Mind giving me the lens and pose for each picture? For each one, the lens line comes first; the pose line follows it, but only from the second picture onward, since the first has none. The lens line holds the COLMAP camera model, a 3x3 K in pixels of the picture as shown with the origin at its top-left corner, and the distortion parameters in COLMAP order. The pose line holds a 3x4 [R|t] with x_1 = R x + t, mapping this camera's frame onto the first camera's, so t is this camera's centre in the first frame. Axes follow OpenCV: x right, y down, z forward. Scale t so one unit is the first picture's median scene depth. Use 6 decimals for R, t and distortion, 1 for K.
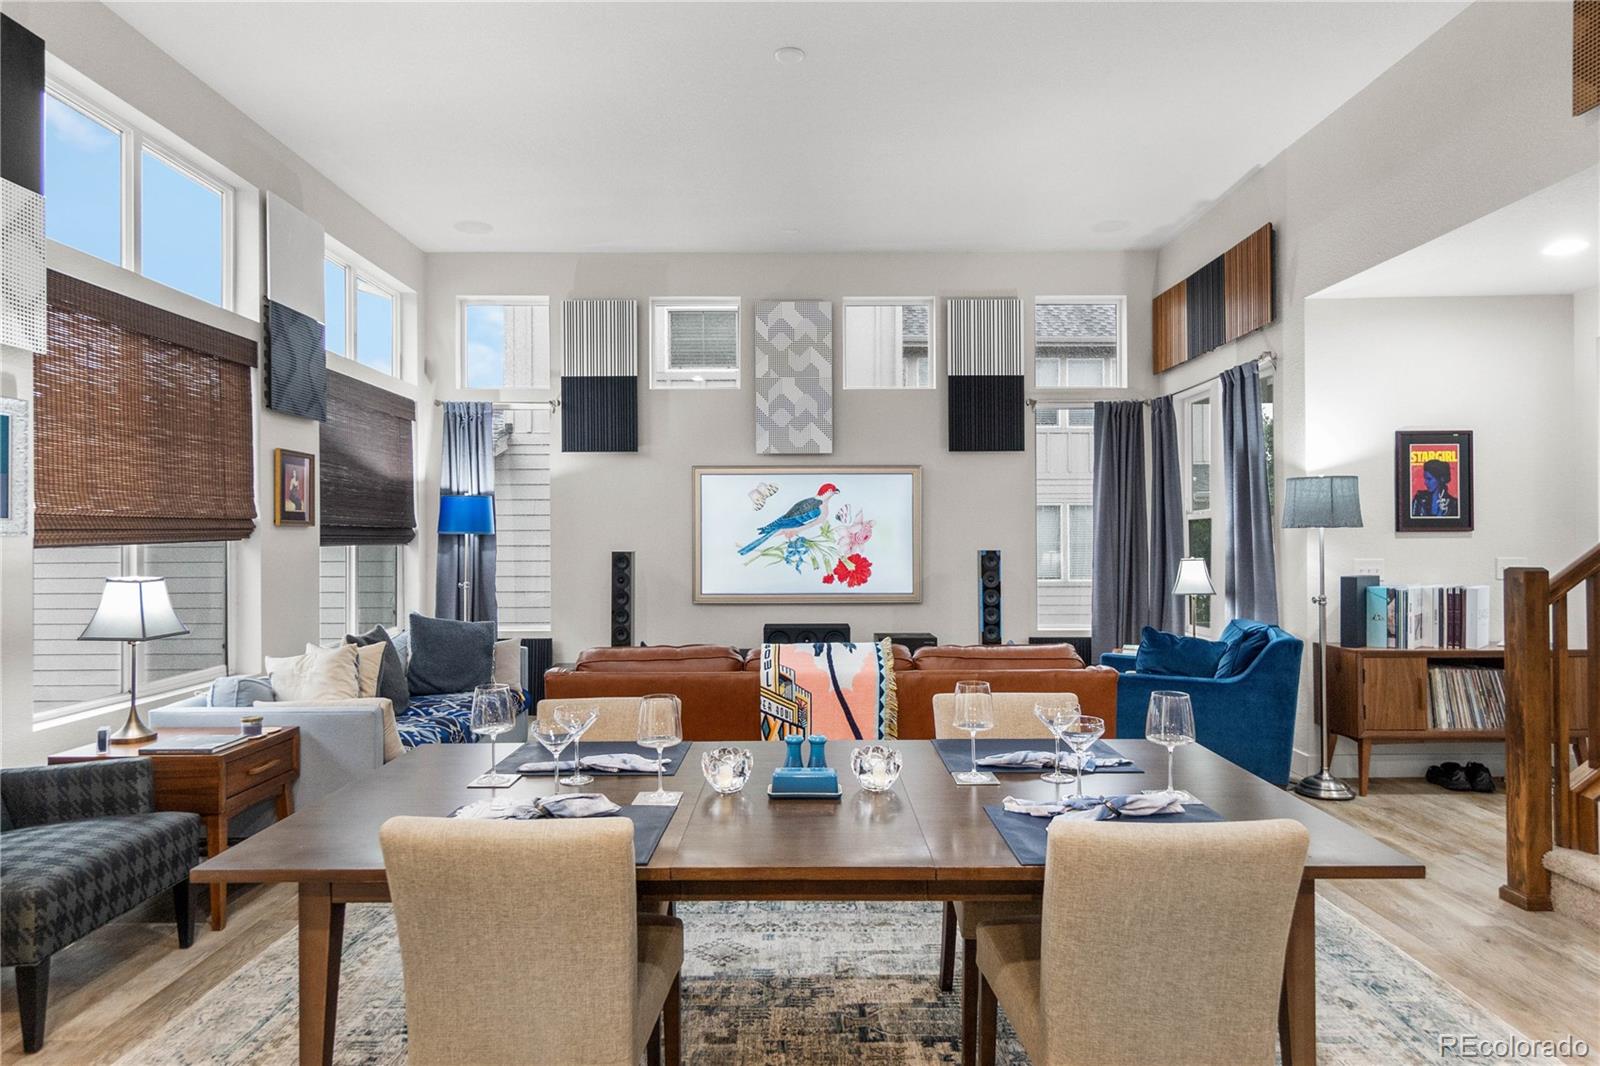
lens RADIAL K [[914.9, 0, 793.1], [0, 914.9, 533.0], [0, 0, 1]] dist [0.007520, -0.003250]
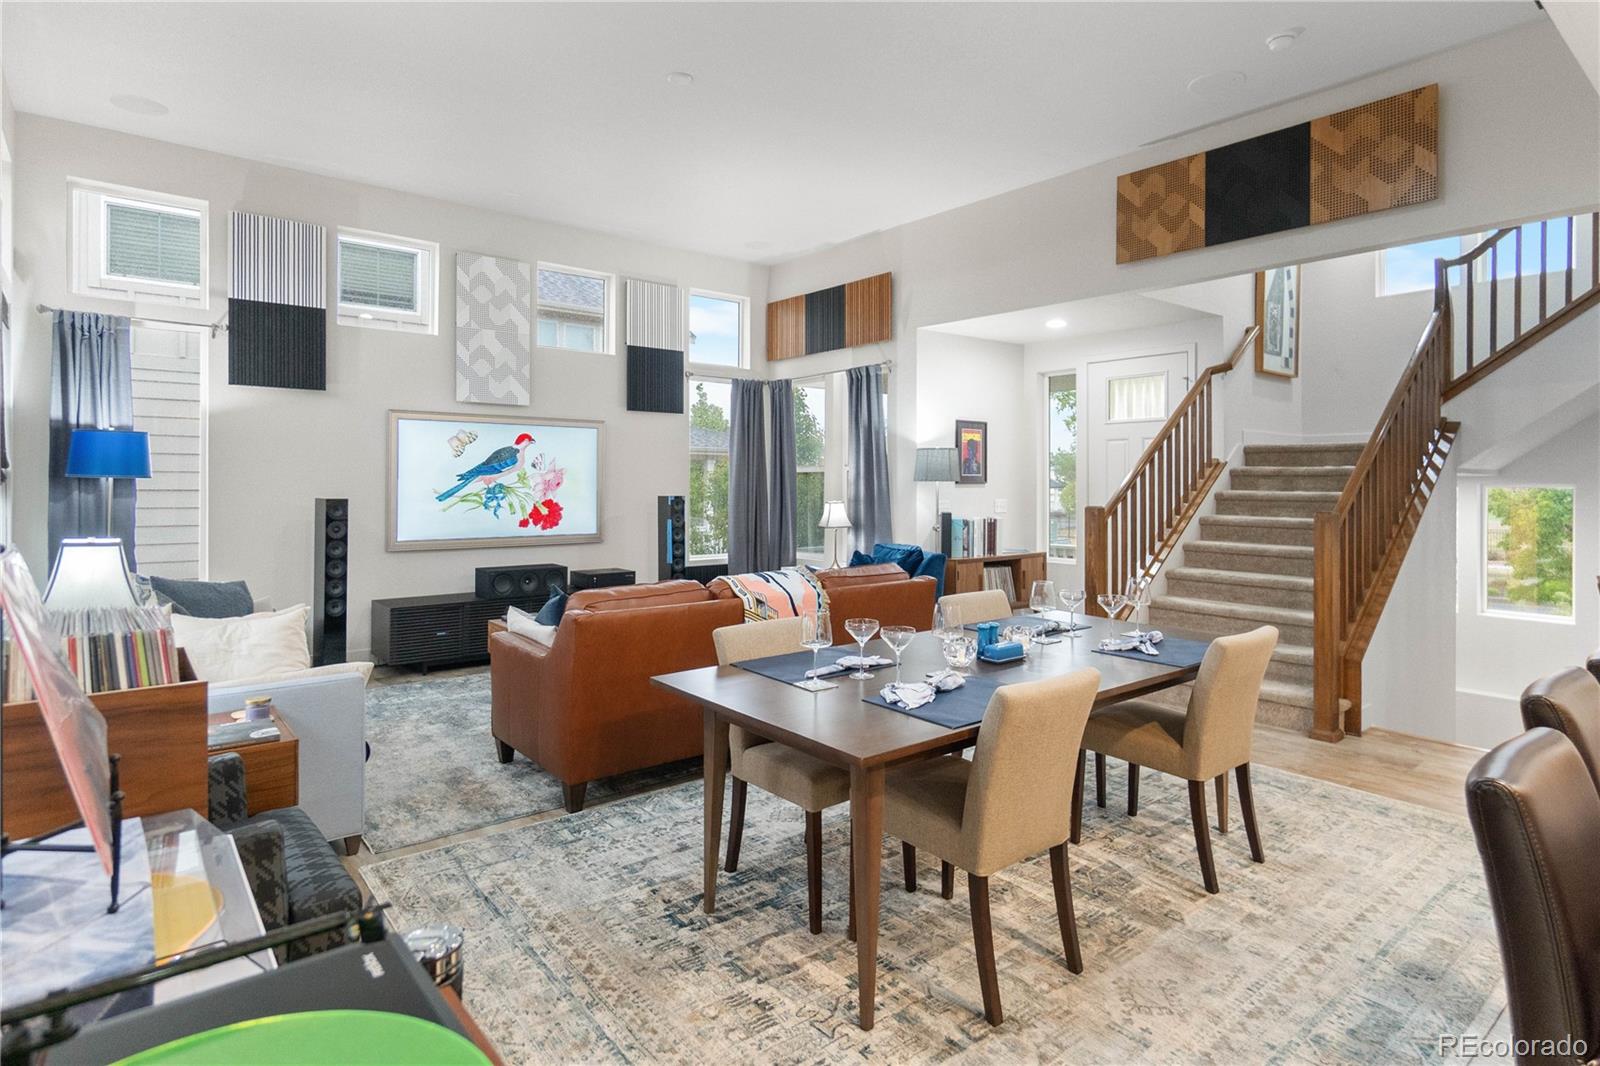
lens RADIAL K [[846.5, 0, 790.8], [0, 846.5, 481.0], [0, 0, 1]] dist [0.003911, 0.000315]
pose [[0.776259, 0.006957, 0.630375, -0.345211], [-0.011096, 0.999935, 0.002628, -0.004680], [-0.630316, -0.009035, 0.776286, 0.035494]]
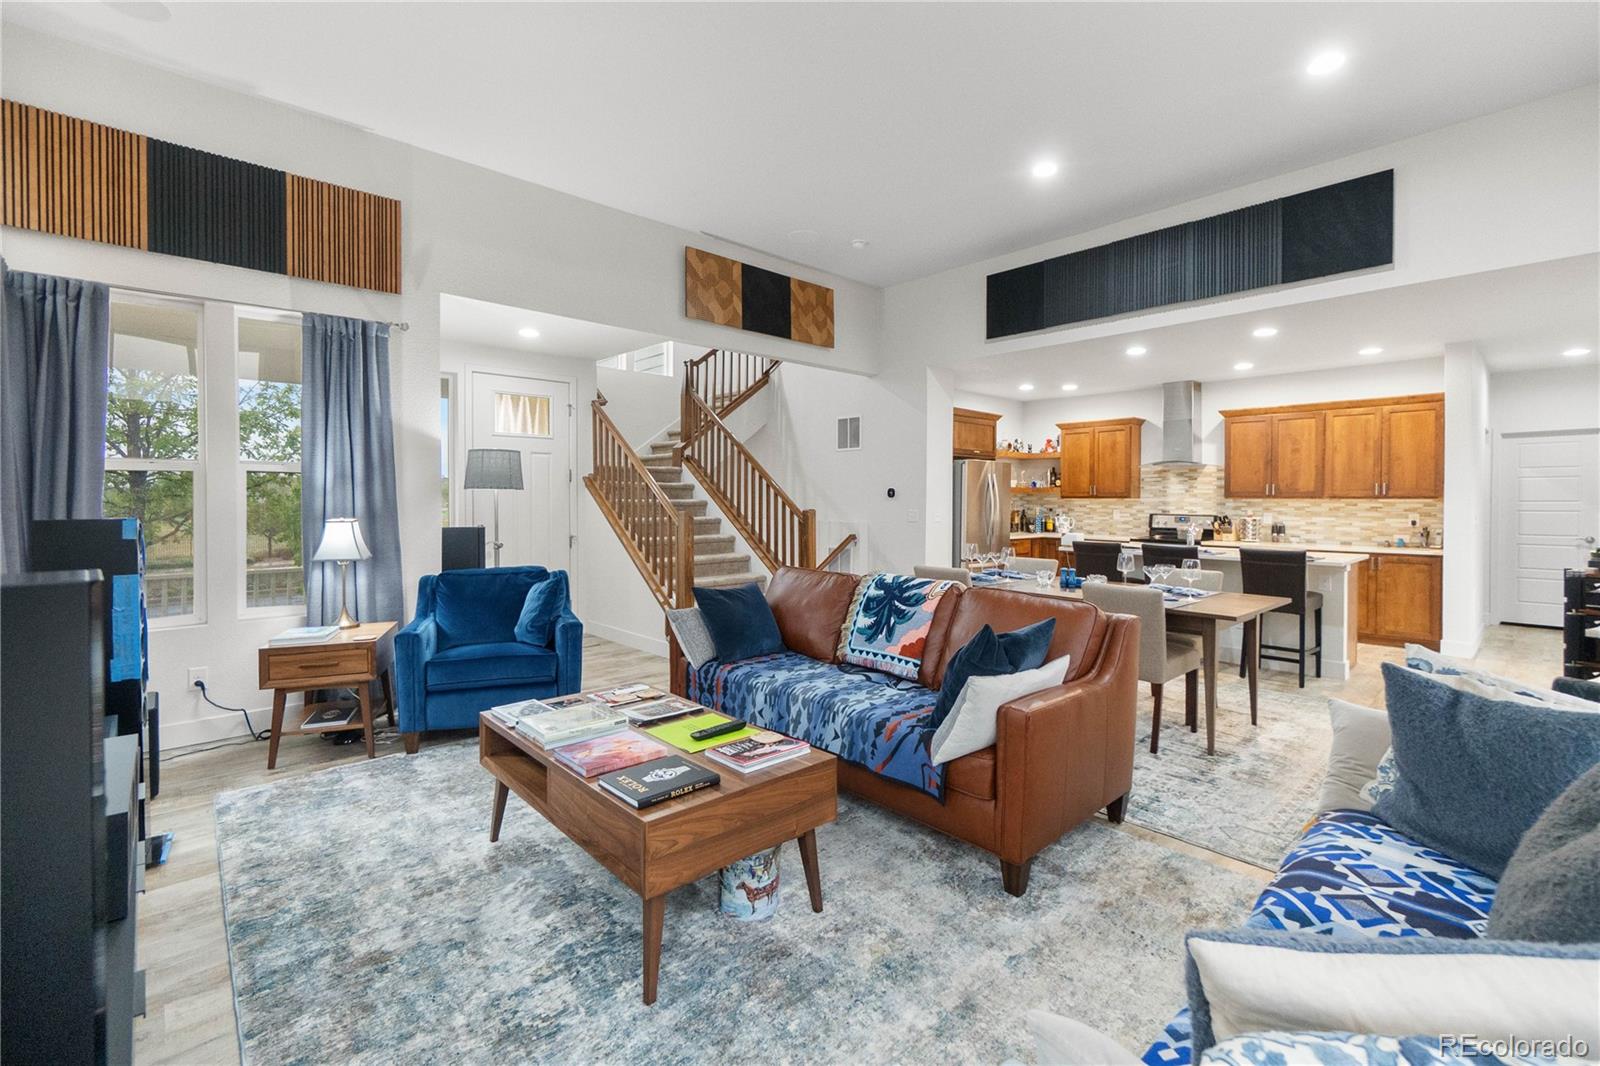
lens RADIAL K [[701.4, 0, 803.1], [0, 701.4, 512.3], [0, 0, 1]] dist [-0.004583, 0.000630]
pose [[-0.676846, -0.010817, 0.736045, -0.309908], [-0.004682, 0.999935, 0.010390, 0.011934], [-0.736110, 0.003586, -0.676853, 0.912674]]
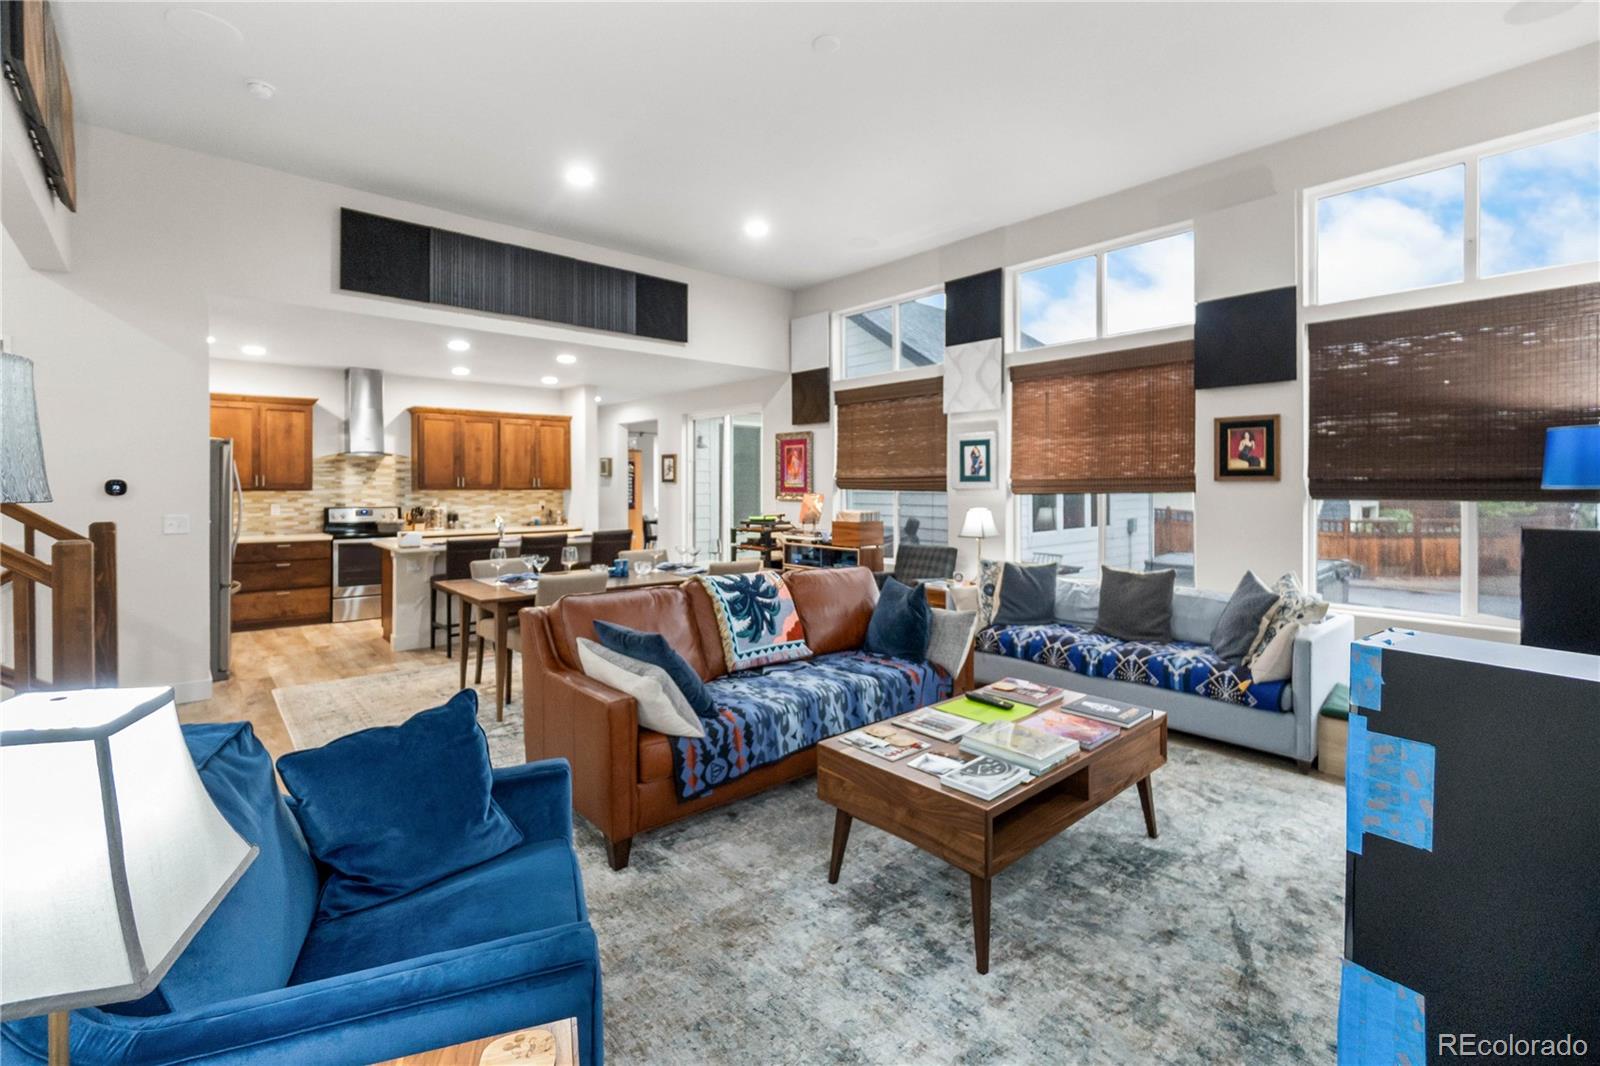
lens RADIAL K [[701.4, 0, 790.2], [0, 701.4, 489.1], [0, 0, 1]] dist [-0.004583, 0.000630]
pose [[-0.754261, 0.008528, -0.656520, 0.338313], [0.007001, 0.999963, 0.004946, -0.004607], [0.656538, -0.000865, -0.754293, 0.944604]]
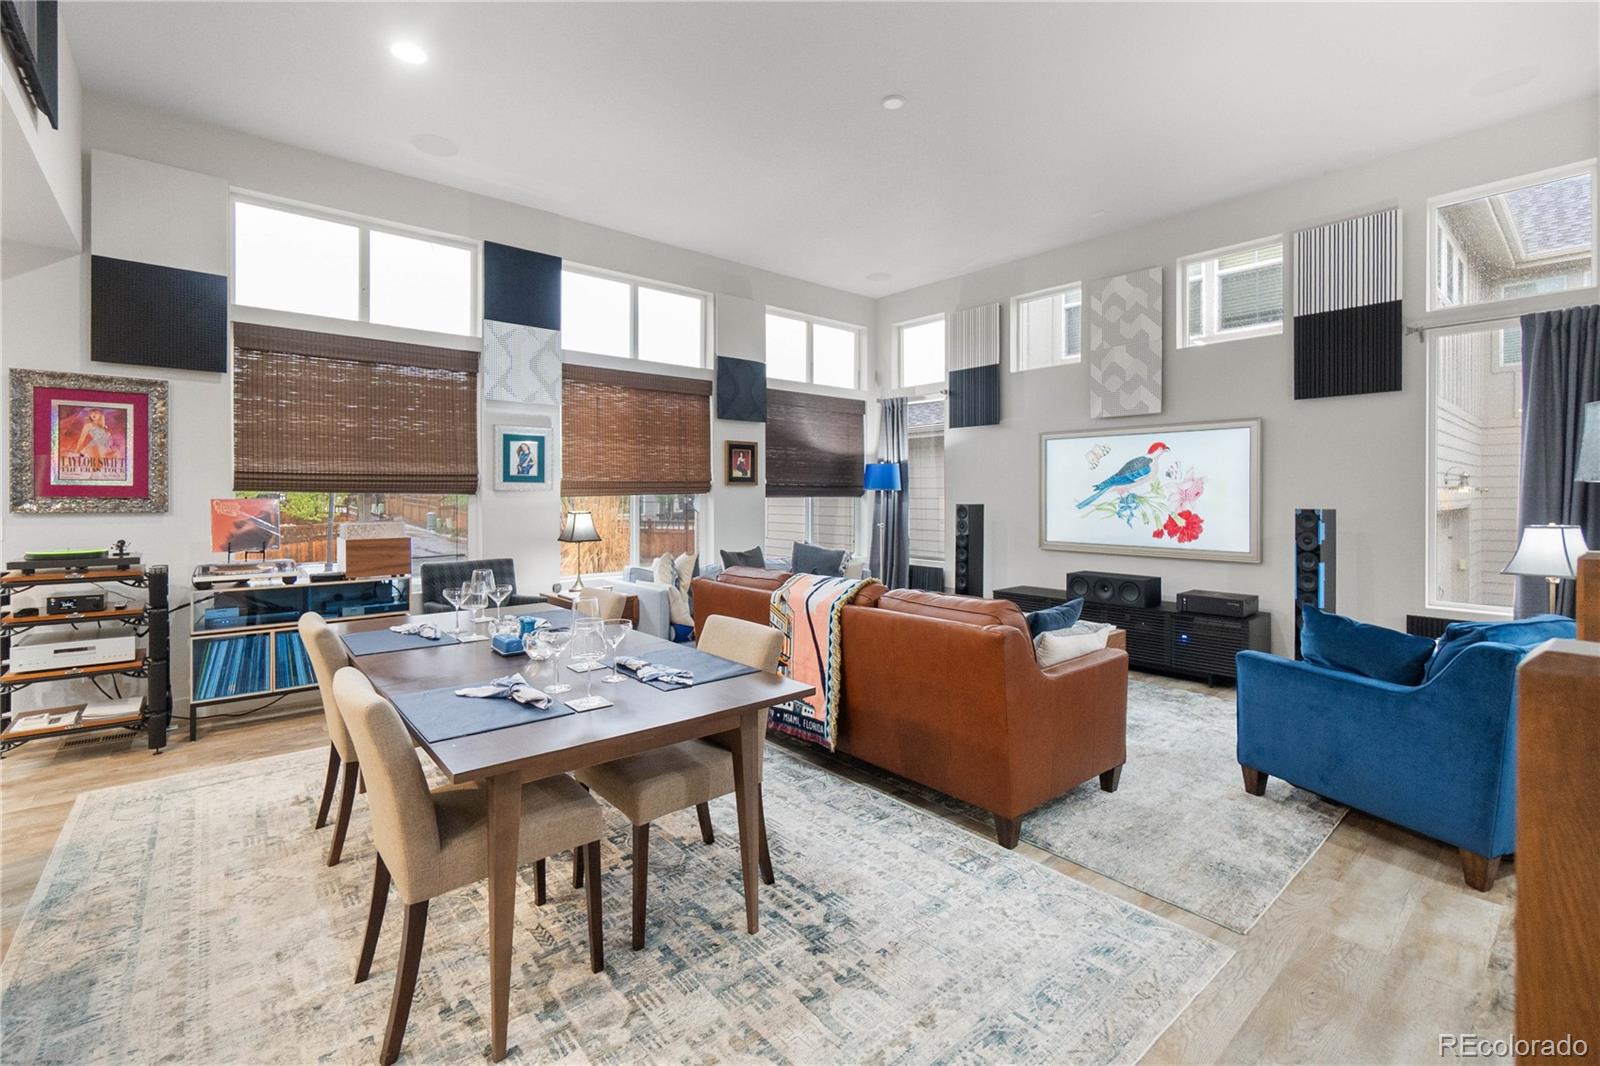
lens RADIAL K [[701.4, 0, 805.0], [0, 701.4, 497.0], [0, 0, 1]] dist [-0.004583, 0.000630]
pose [[0.655679, 0.007189, -0.755005, 0.378485], [-0.000019, 0.999955, 0.009505, 0.000939], [0.755040, -0.006217, 0.655650, 0.174304]]
